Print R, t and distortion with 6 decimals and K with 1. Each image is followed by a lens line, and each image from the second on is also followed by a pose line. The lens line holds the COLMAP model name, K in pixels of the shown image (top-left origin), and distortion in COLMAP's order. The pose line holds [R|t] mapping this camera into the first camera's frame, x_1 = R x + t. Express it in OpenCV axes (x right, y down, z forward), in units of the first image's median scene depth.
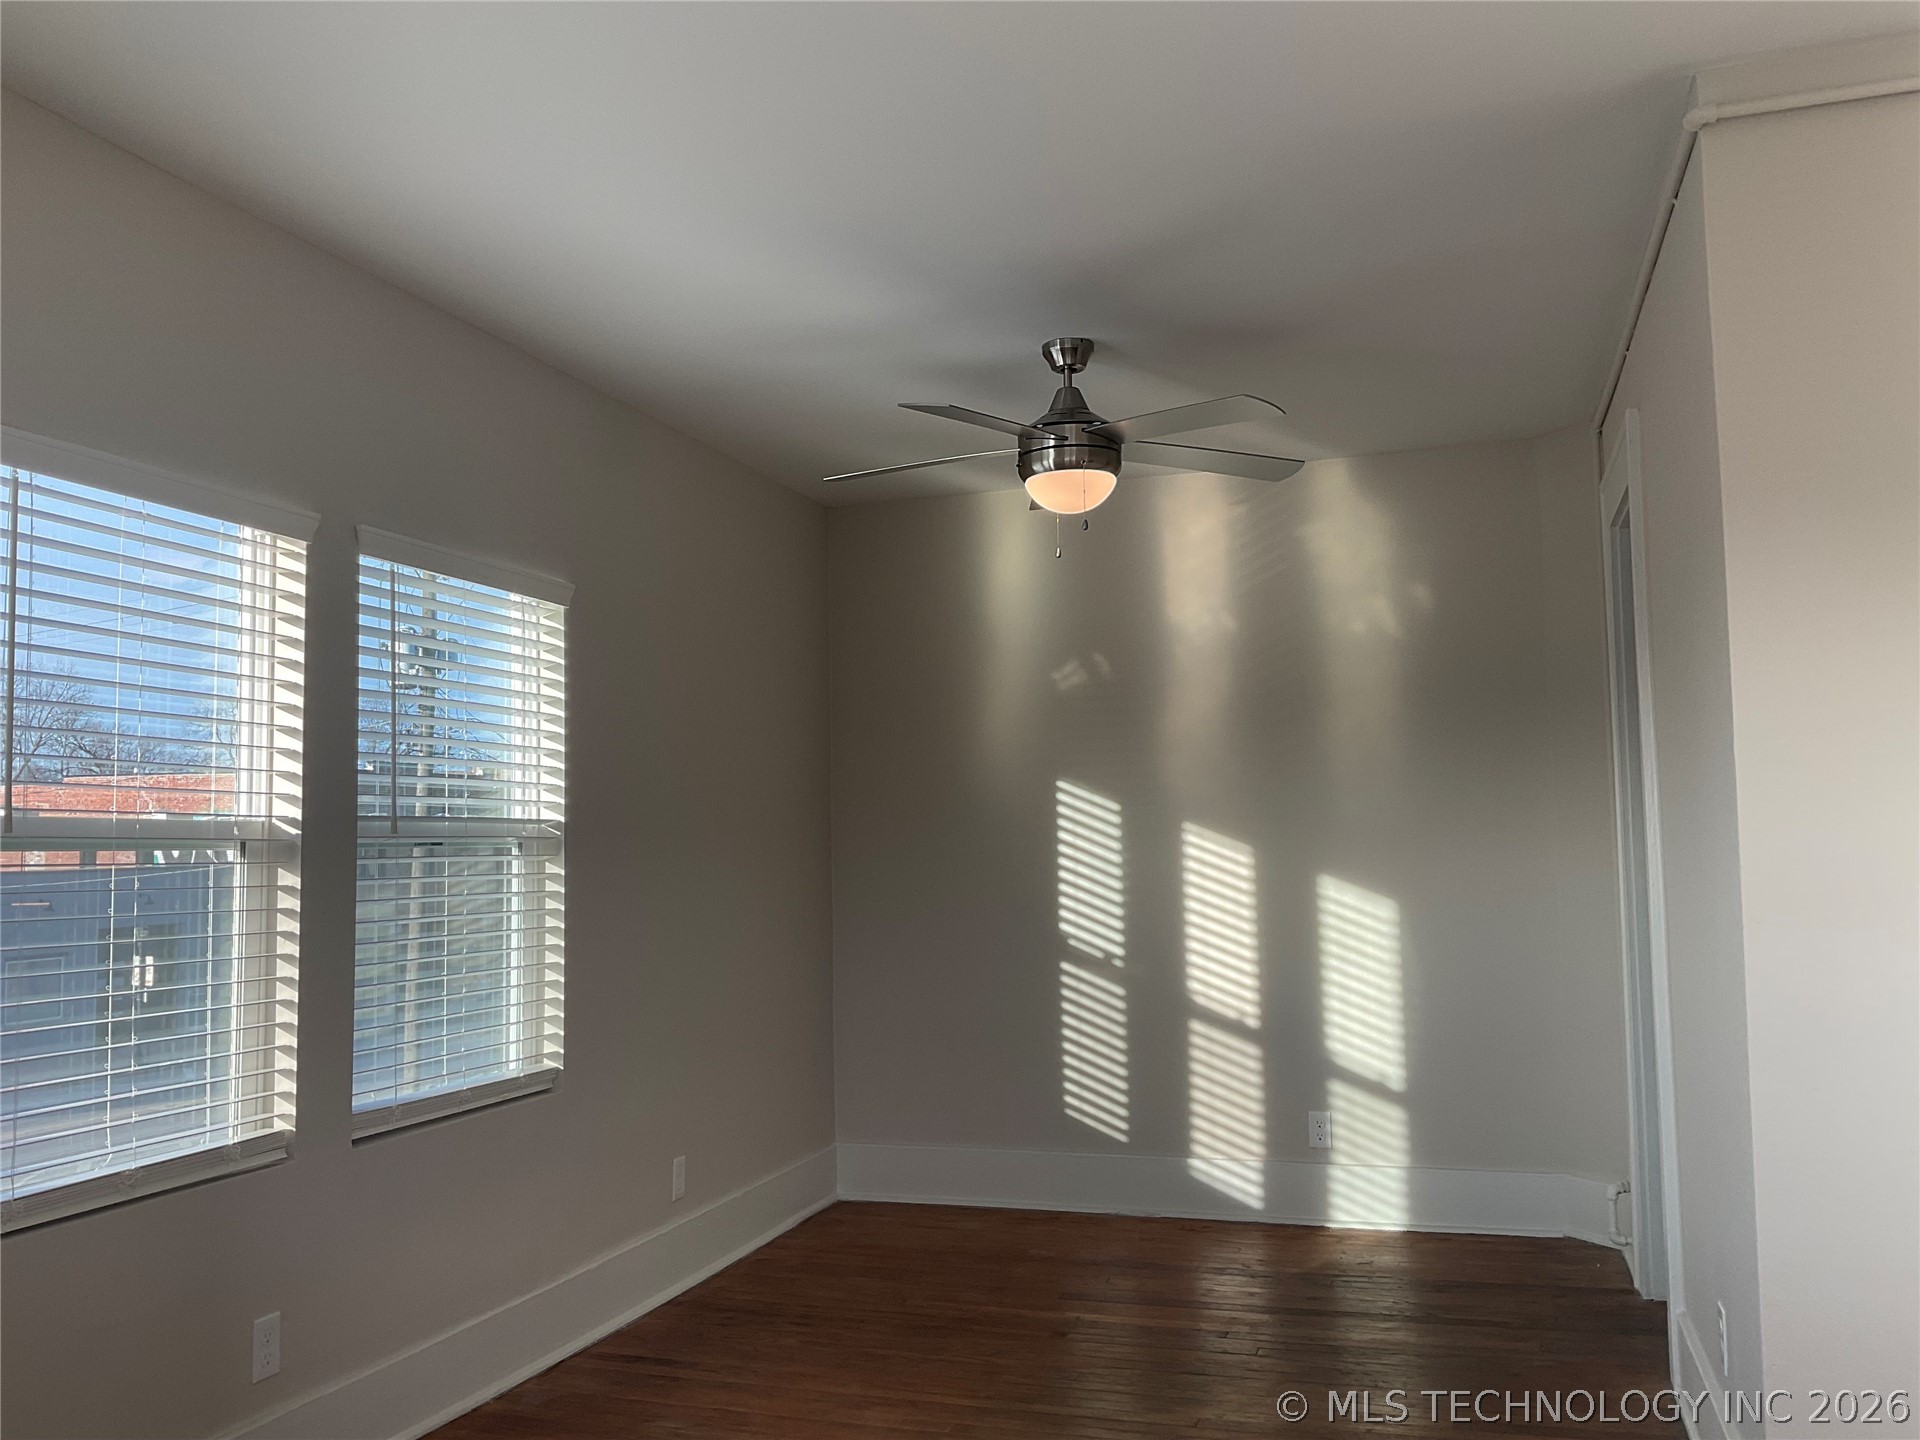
lens RADIAL K [[1586.0, 0, 960.7], [0, 1586.0, 751.3], [0, 0, 1]] dist [0.150299, -0.143452]
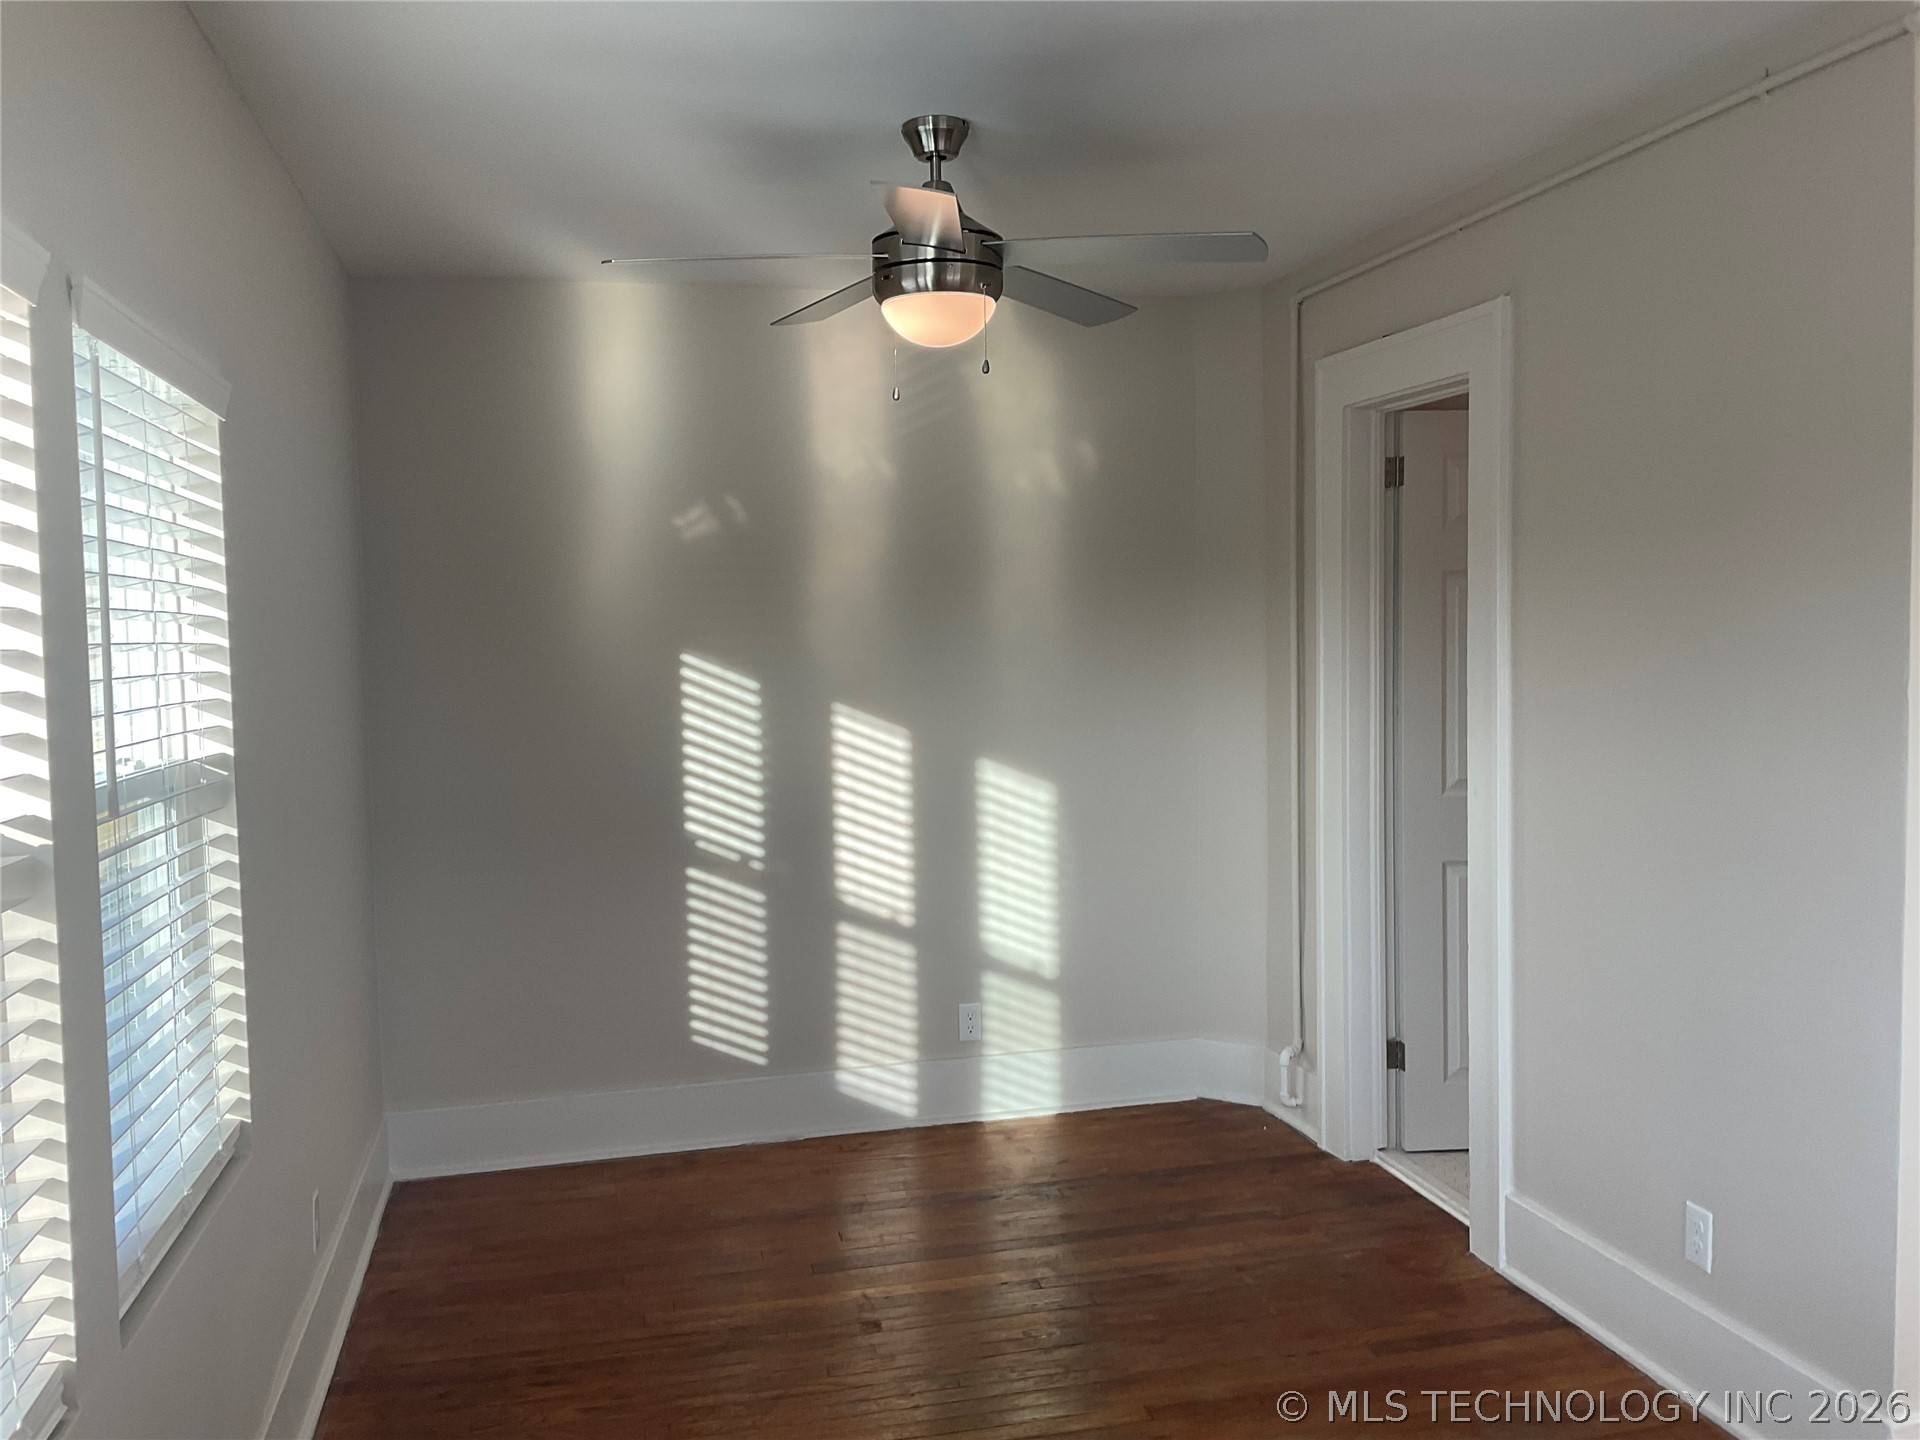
lens RADIAL K [[1586.0, 0, 960.7], [0, 1586.0, 751.3], [0, 0, 1]] dist [0.150299, -0.143452]
pose [[0.861020, -0.034509, 0.507399, -0.249774], [-0.027364, 0.993106, 0.113977, -0.031165], [-0.507835, -0.112021, 0.854140, 0.218072]]
